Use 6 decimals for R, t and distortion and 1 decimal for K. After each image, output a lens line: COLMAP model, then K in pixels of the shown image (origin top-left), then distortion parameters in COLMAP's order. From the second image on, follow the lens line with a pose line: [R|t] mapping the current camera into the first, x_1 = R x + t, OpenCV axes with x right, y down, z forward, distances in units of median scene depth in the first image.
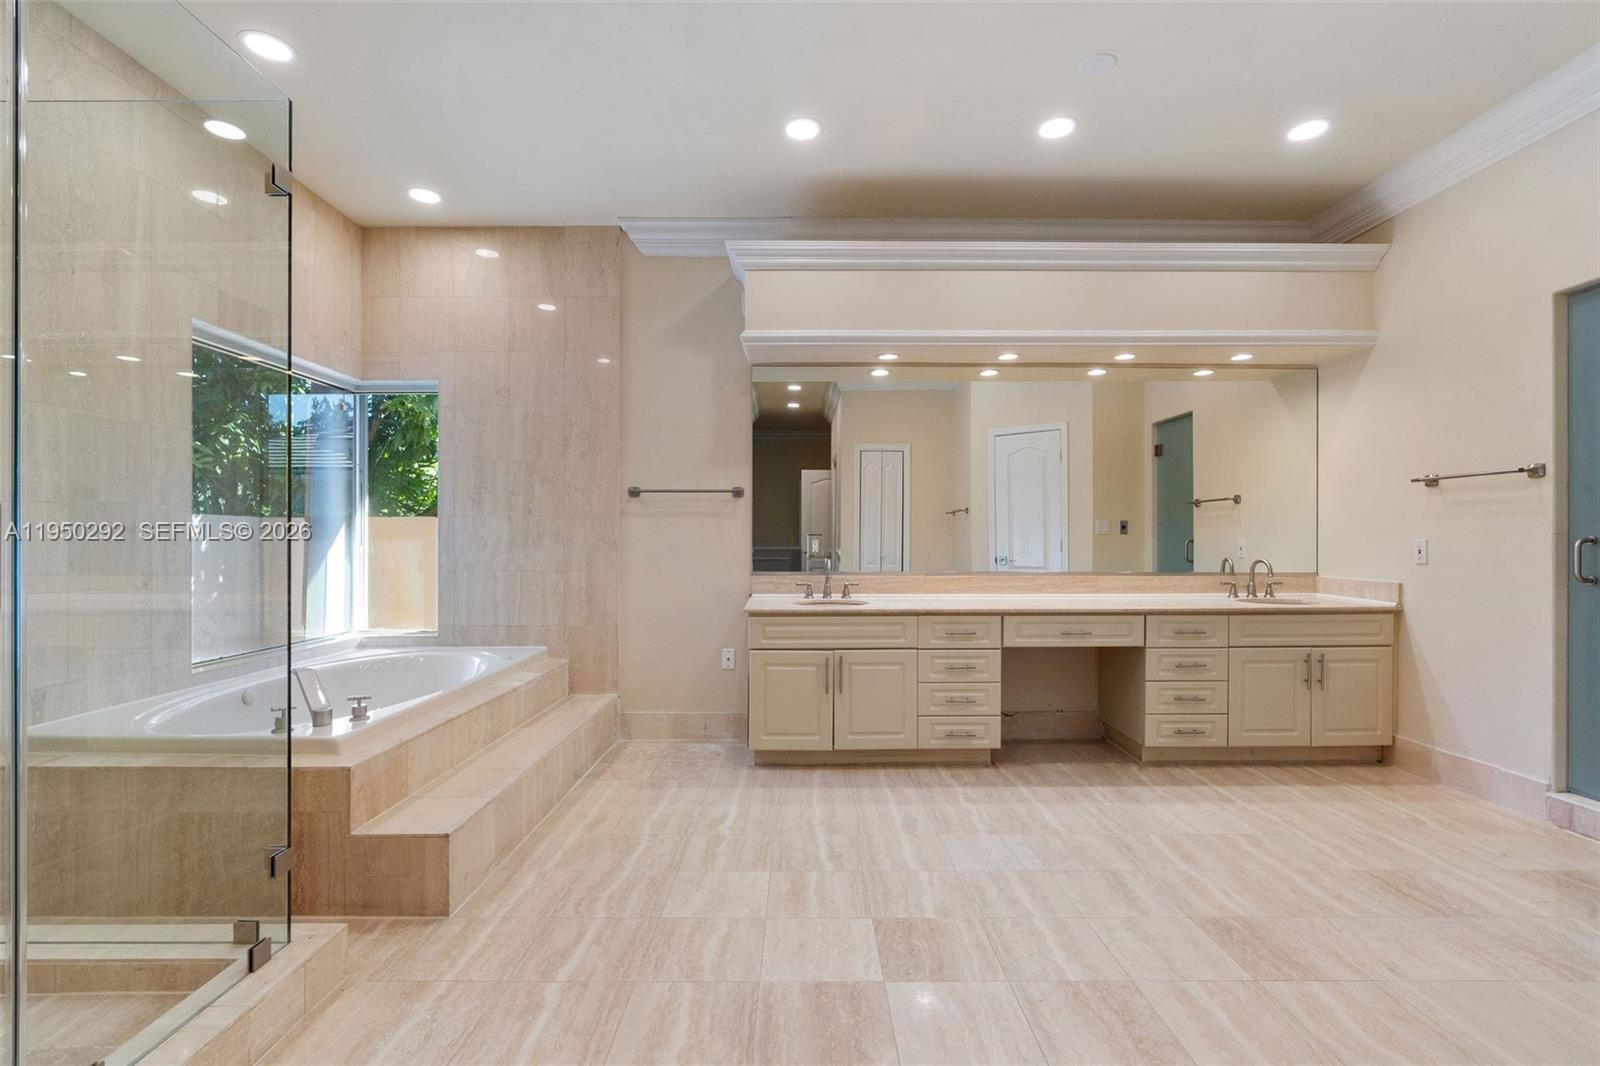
lens RADIAL K [[722.2, 0, 791.6], [0, 722.2, 535.8], [0, 0, 1]] dist [-0.011174, 0.000201]
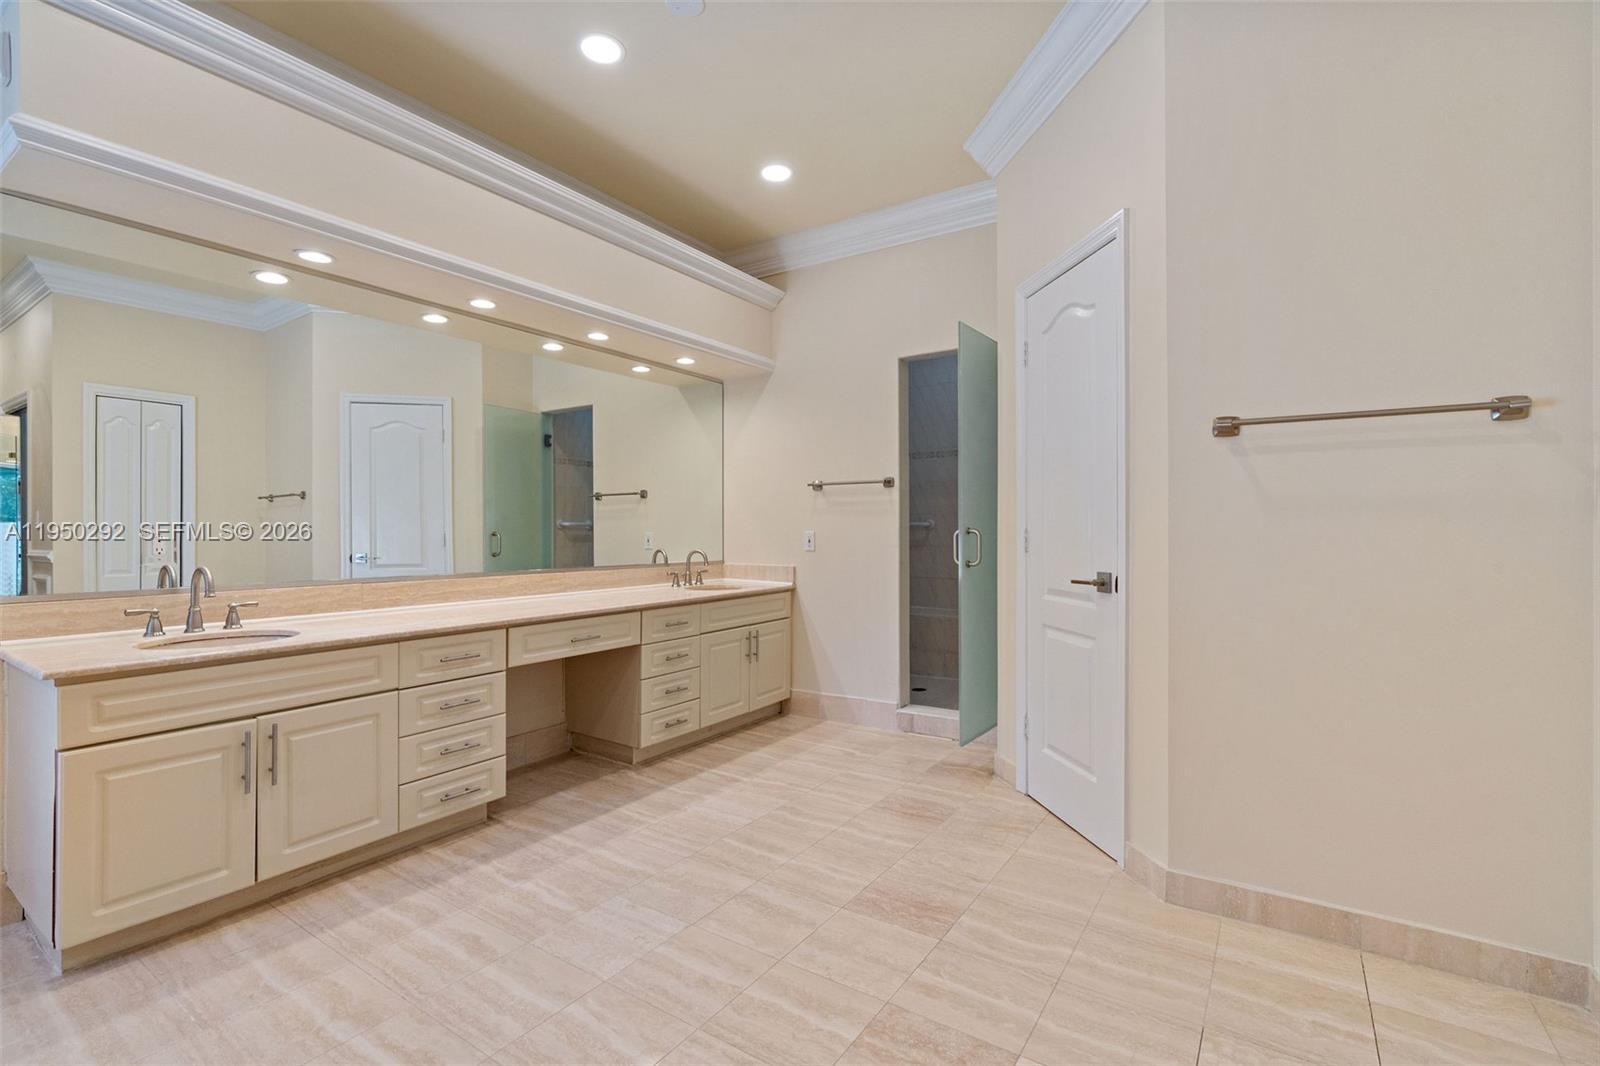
lens RADIAL K [[718.1, 0, 800.0], [0, 718.1, 533.0], [0, 0, 1]] dist [-0.021570, 0.006959]
pose [[0.552859, -0.003256, 0.833268, -0.184986], [-0.001068, 0.999989, 0.004616, 0.001898], [-0.833274, -0.003442, 0.552850, 0.299150]]
